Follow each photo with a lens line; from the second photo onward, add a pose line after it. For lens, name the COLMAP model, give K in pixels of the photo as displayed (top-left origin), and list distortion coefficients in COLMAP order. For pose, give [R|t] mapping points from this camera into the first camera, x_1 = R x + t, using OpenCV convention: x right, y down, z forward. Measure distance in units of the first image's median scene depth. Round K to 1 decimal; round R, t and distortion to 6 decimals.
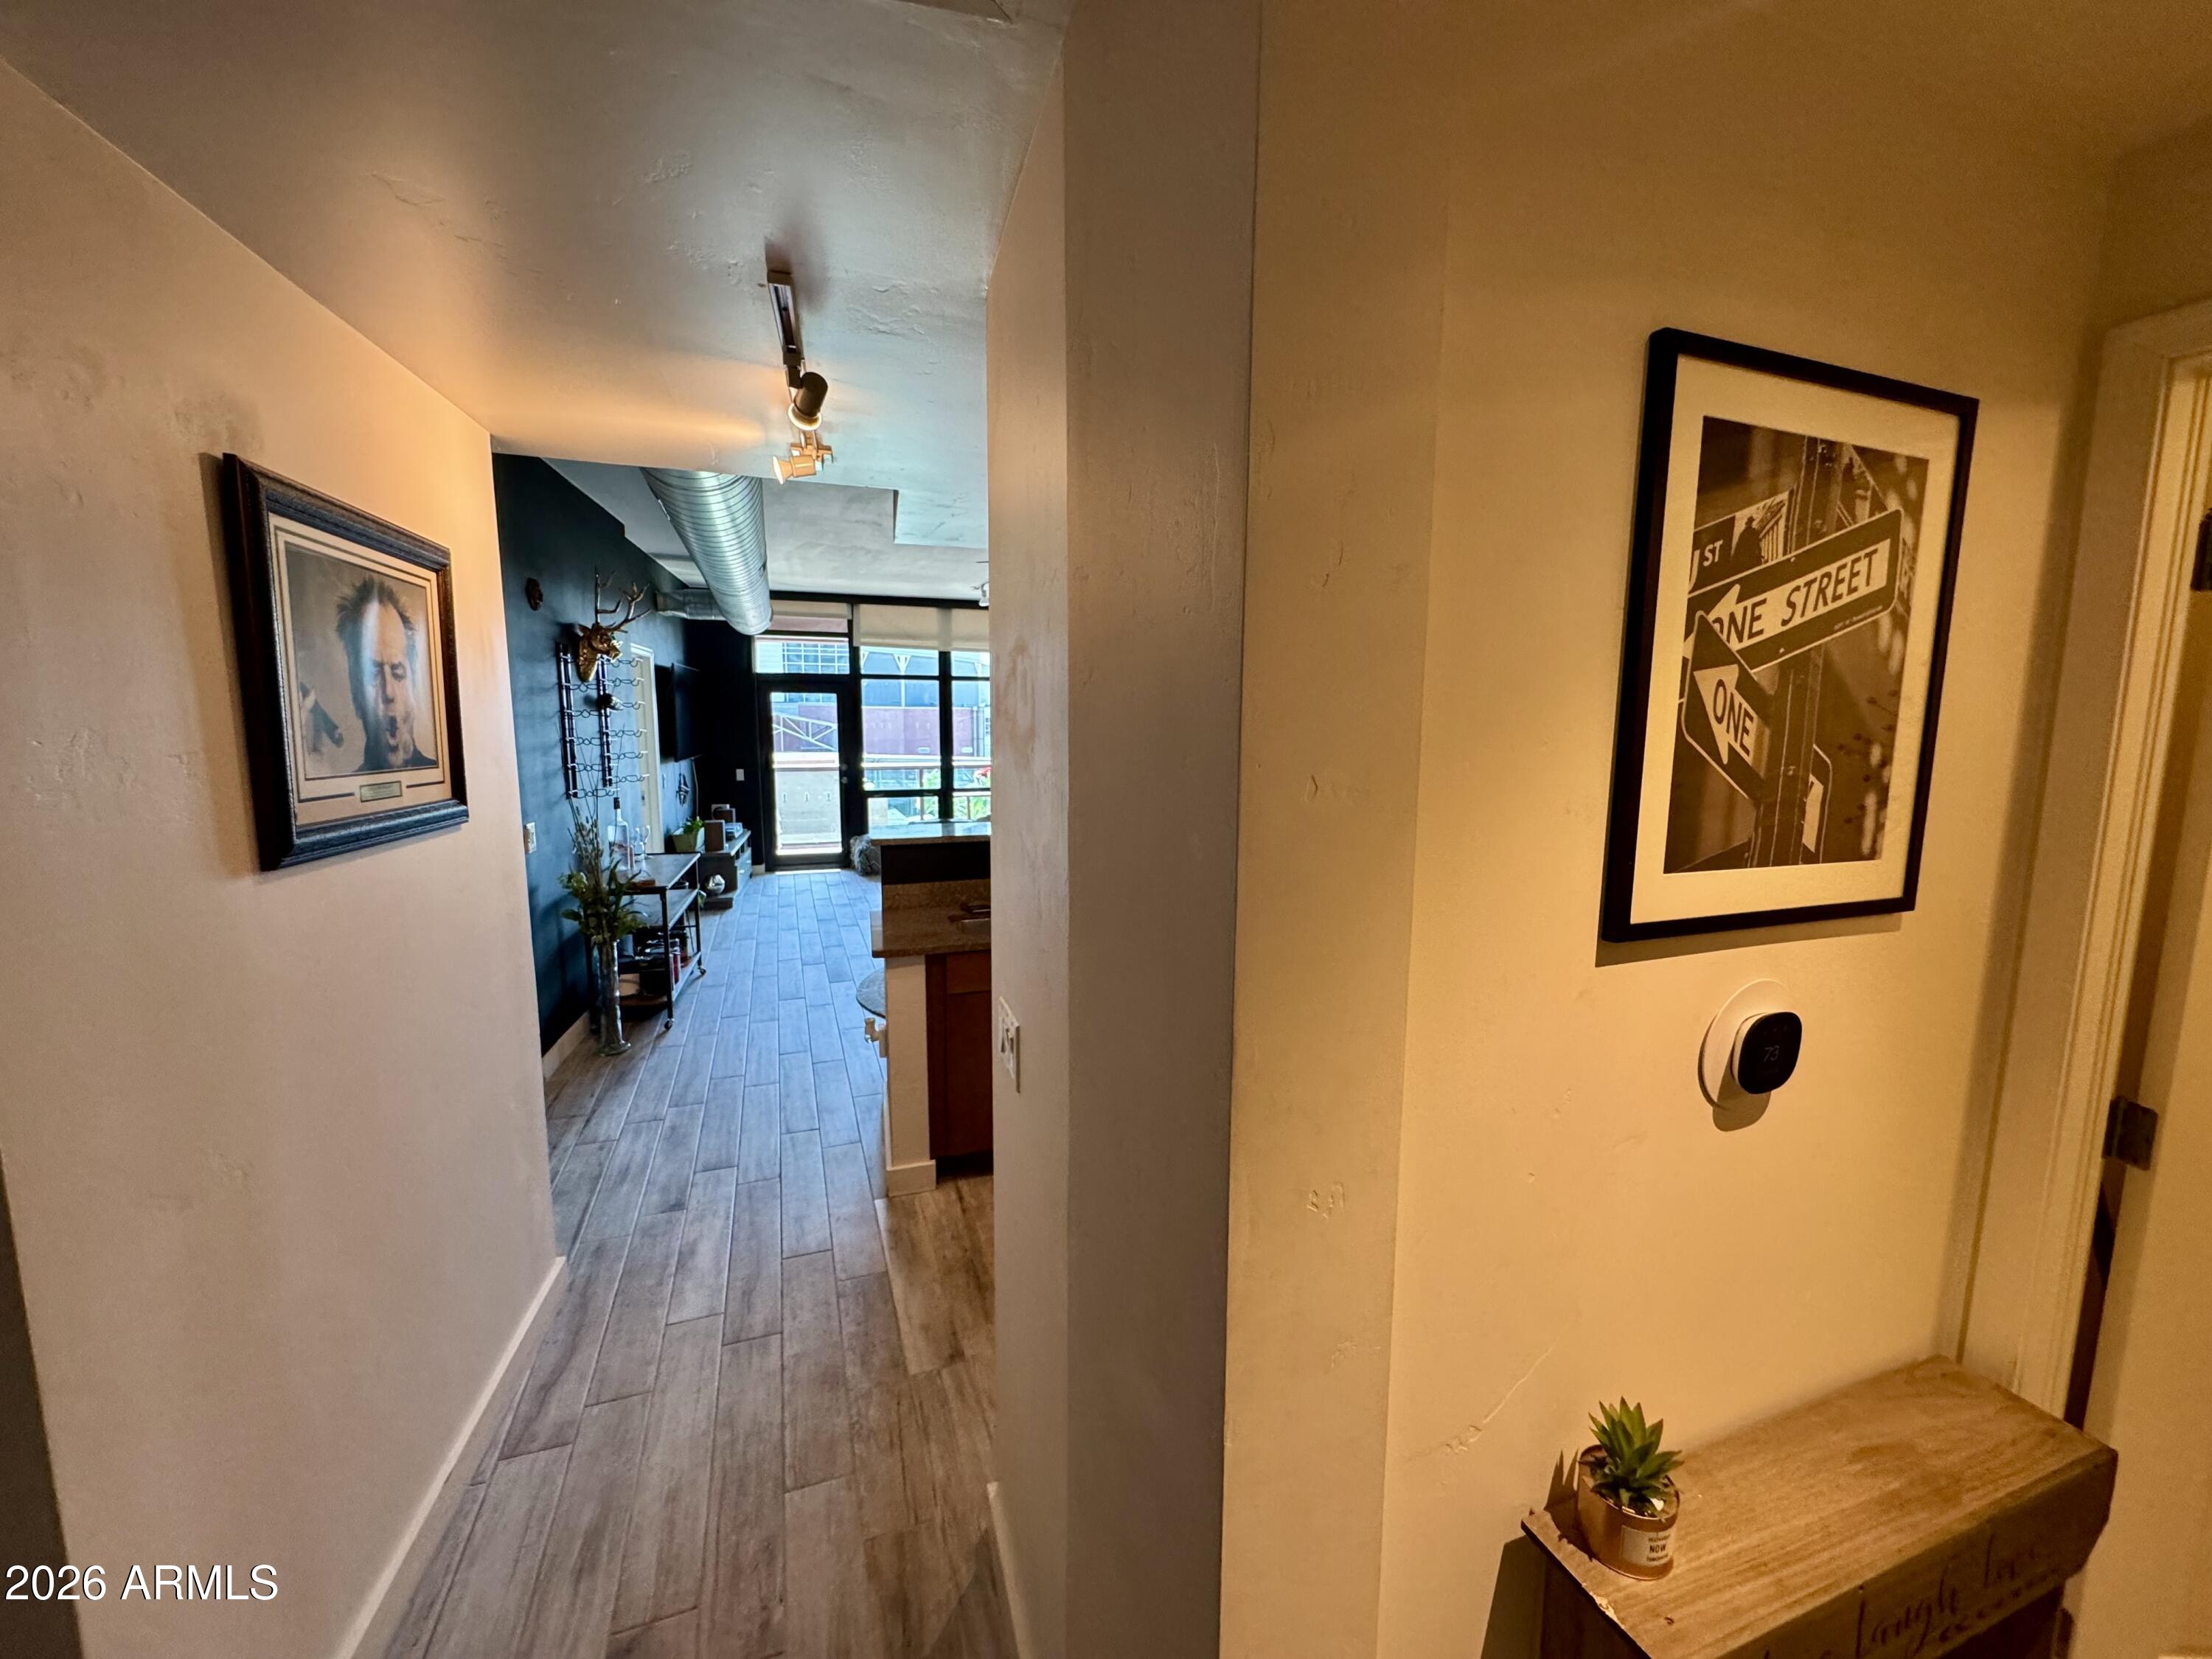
lens RADIAL K [[885.8, 0, 1106.4], [0, 885.8, 829.9], [0, 0, 1]] dist [-0.003677, 0.000591]
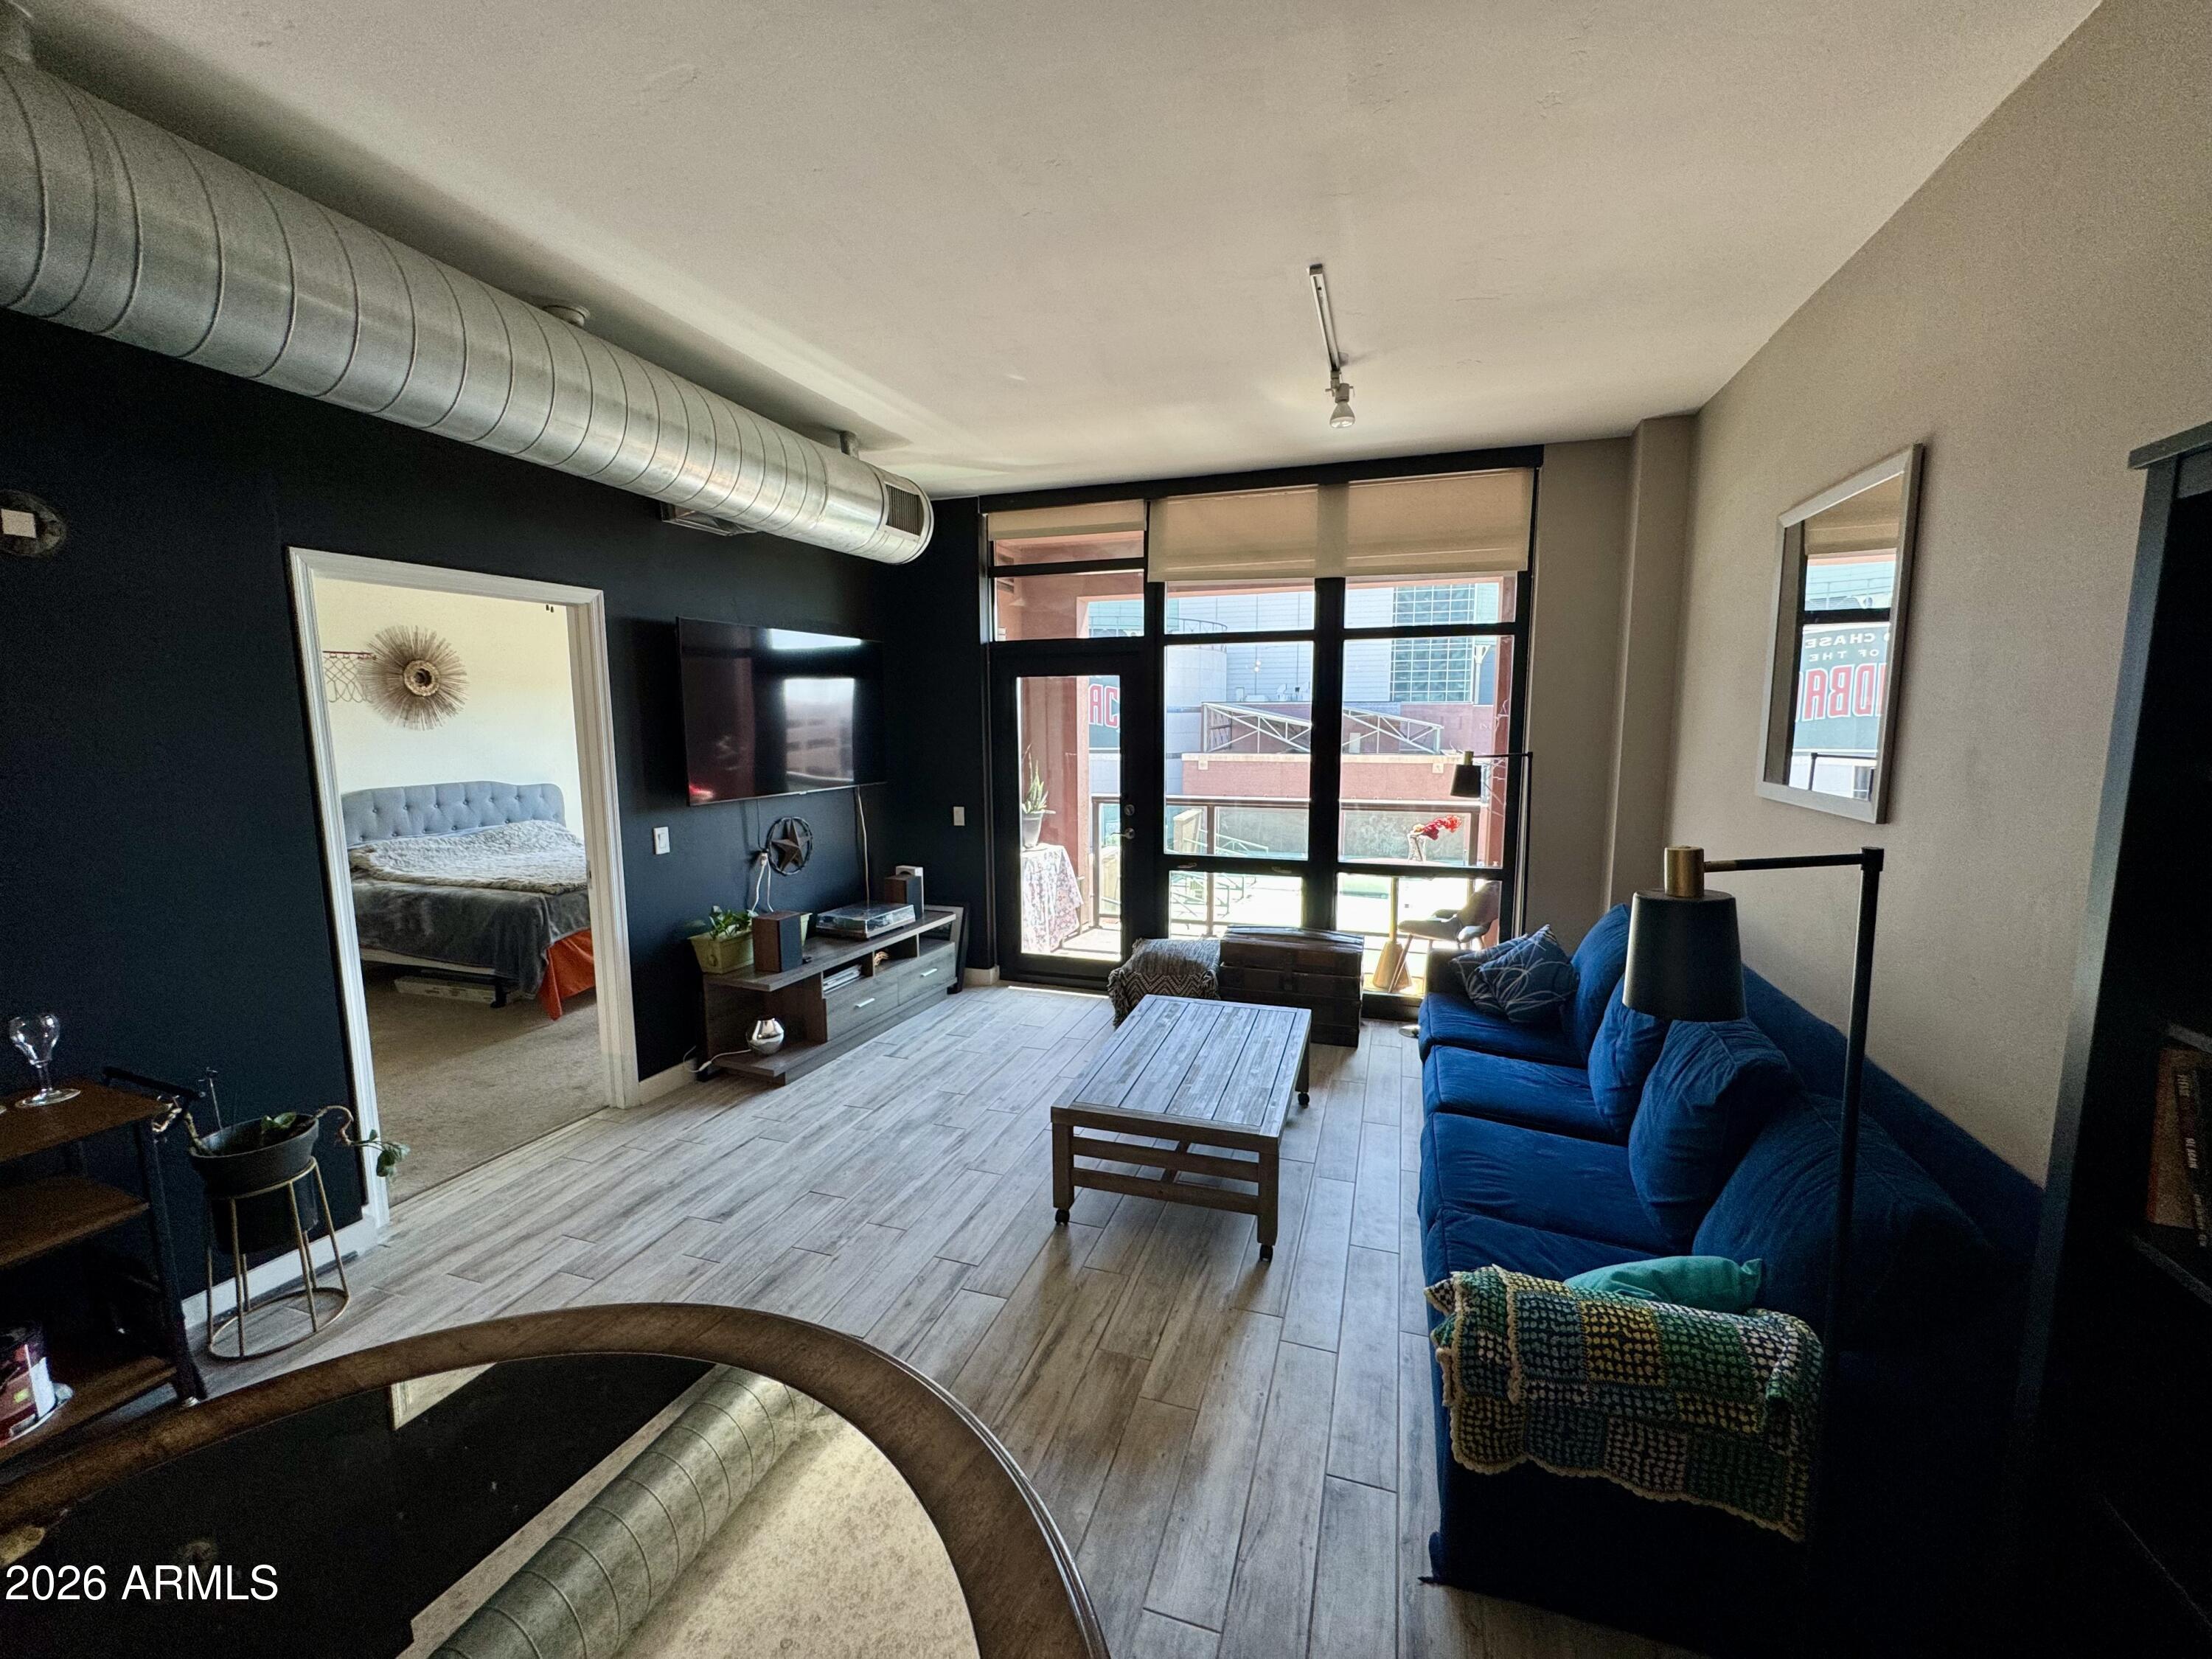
lens RADIAL K [[885.8, 0, 1106.6], [0, 885.8, 835.7], [0, 0, 1]] dist [-0.003677, 0.000591]
pose [[0.782144, 0.072440, -0.618873, 0.031465], [-0.068245, 0.997203, 0.030474, -0.074903], [0.619349, 0.018400, 0.784900, 0.600393]]
